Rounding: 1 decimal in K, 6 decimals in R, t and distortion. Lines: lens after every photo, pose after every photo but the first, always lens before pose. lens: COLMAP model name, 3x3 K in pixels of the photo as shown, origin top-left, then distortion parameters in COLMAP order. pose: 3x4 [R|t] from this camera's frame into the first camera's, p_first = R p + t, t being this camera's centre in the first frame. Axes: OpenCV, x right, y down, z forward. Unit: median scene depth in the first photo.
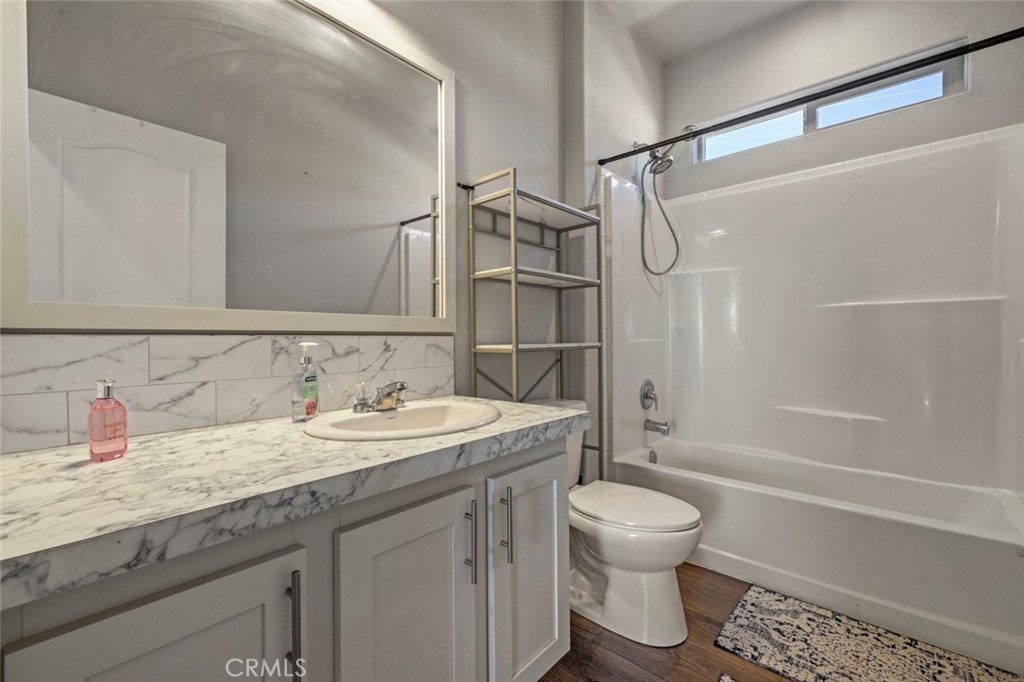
lens RADIAL K [[435.4, 0, 508.8], [0, 435.4, 338.2], [0, 0, 1]] dist [-0.000224, -0.000255]
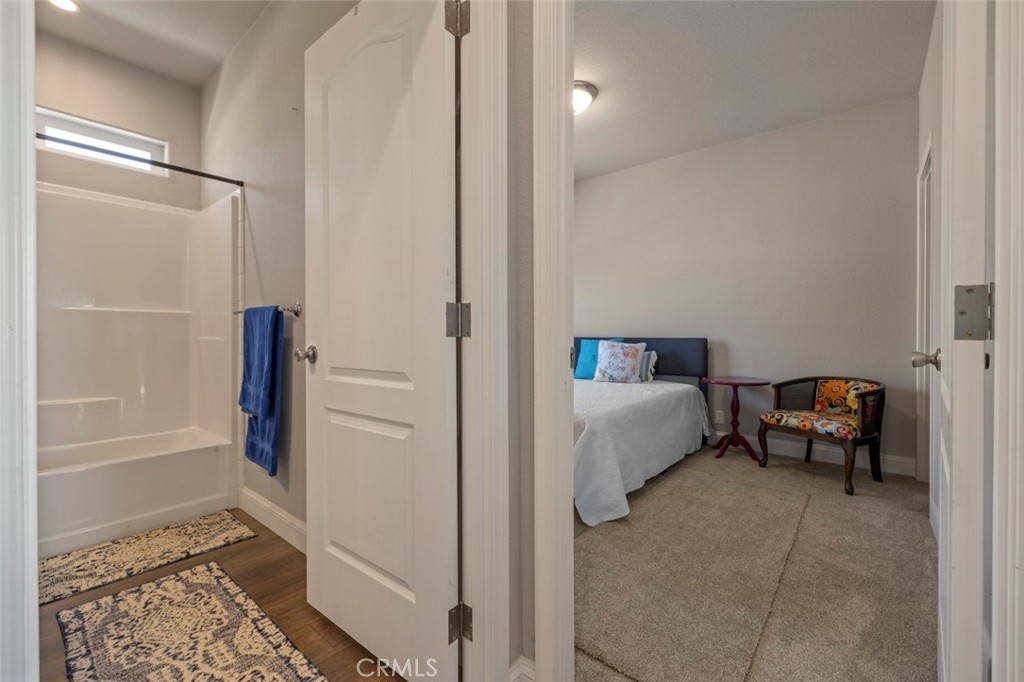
lens RADIAL K [[426.5, 0, 510.4], [0, 426.5, 339.8], [0, 0, 1]] dist [-0.001382, -0.000992]
pose [[-0.036803, -0.008844, 0.999283, -0.653218], [0.004185, 0.999951, 0.009004, 0.002531], [-0.999314, 0.004513, -0.036764, -0.199096]]
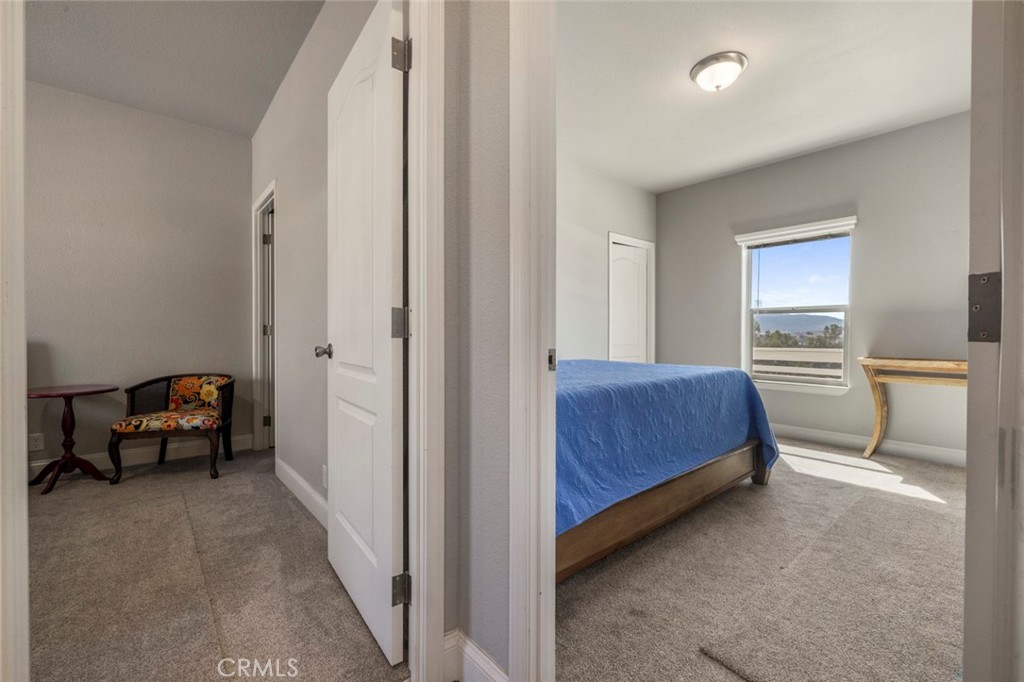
lens RADIAL K [[426.5, 0, 512.8], [0, 426.5, 338.3], [0, 0, 1]] dist [-0.001382, -0.000992]
pose [[-0.991986, -0.000336, 0.126348, -0.633913], [0.001279, 0.999919, 0.012698, 0.002086], [-0.126342, 0.012758, -0.991905, -0.146426]]
